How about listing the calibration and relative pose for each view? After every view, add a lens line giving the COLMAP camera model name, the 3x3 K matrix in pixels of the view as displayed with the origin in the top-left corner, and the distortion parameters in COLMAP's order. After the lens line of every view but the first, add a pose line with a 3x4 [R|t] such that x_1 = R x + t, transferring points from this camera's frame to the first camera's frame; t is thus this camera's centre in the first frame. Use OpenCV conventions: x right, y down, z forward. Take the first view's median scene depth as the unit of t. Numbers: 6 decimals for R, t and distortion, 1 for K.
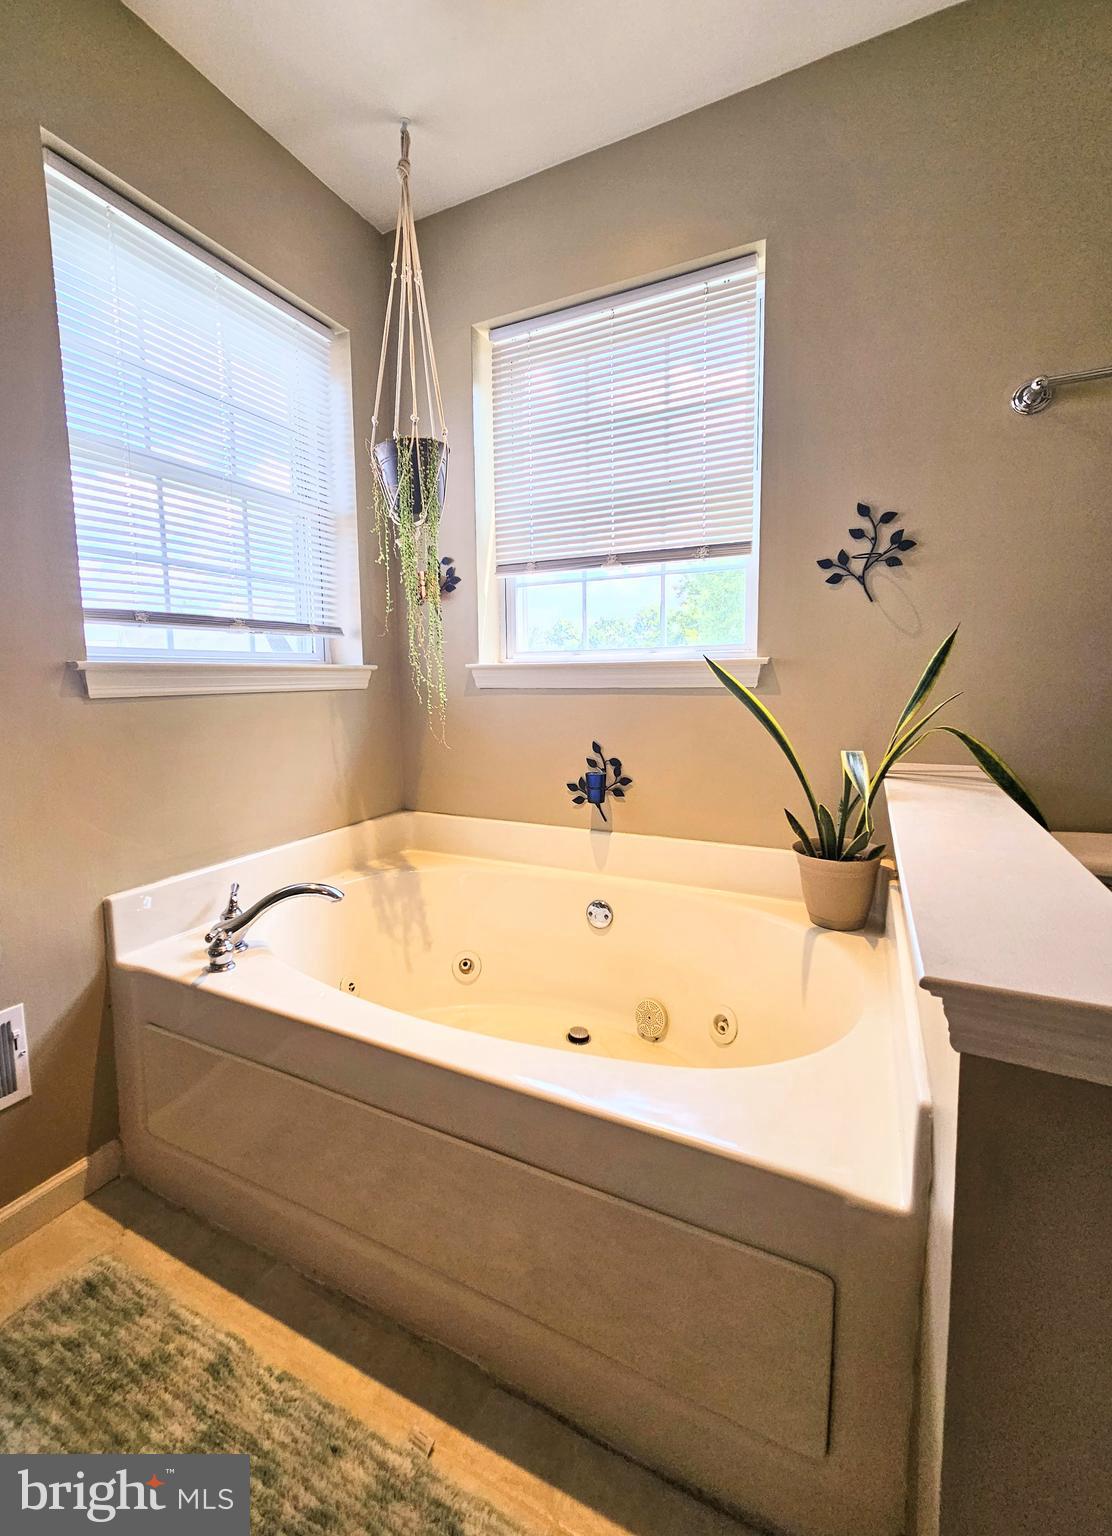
lens RADIAL K [[659.3, 0, 519.3], [0, 659.3, 736.4], [0, 0, 1]] dist [0.003441, 0.001057]
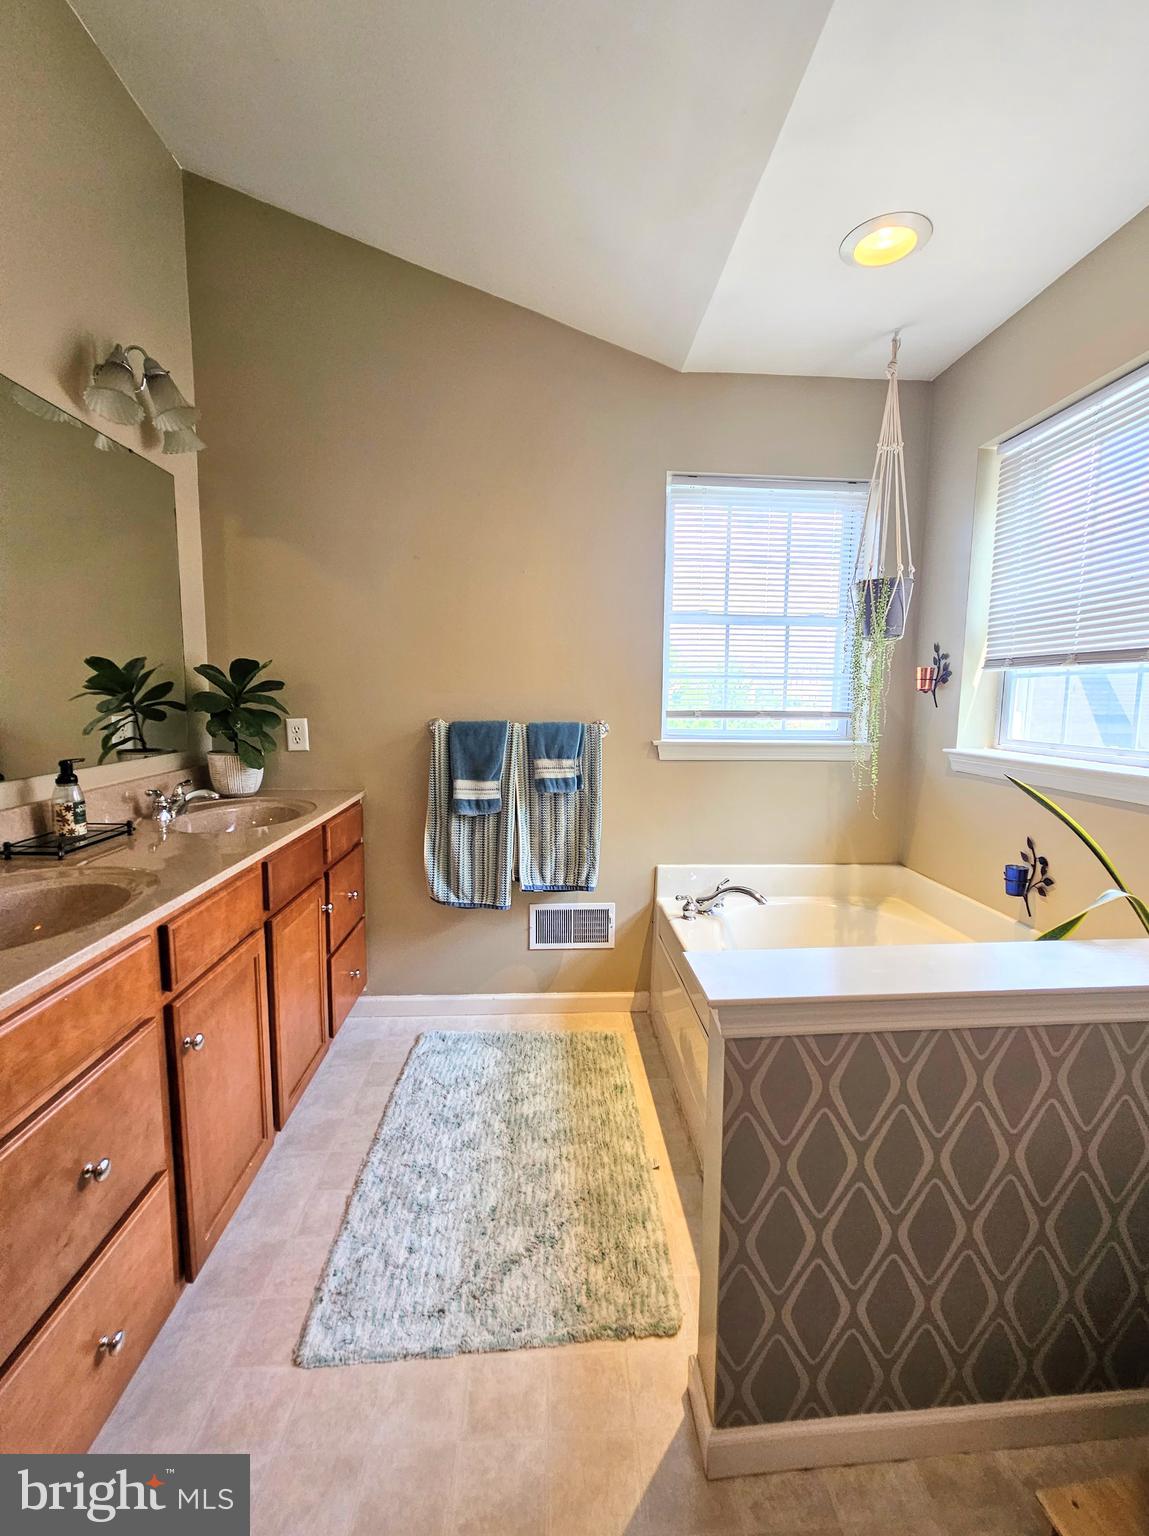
lens RADIAL K [[630.4, 0, 581.0], [0, 630.4, 769.4], [0, 0, 1]] dist [-0.004018, -0.000283]
pose [[0.520752, 0.105937, -0.847109, 0.581990], [-0.097028, 0.993186, 0.064558, -0.094207], [0.848176, 0.048575, 0.527483, -0.113411]]
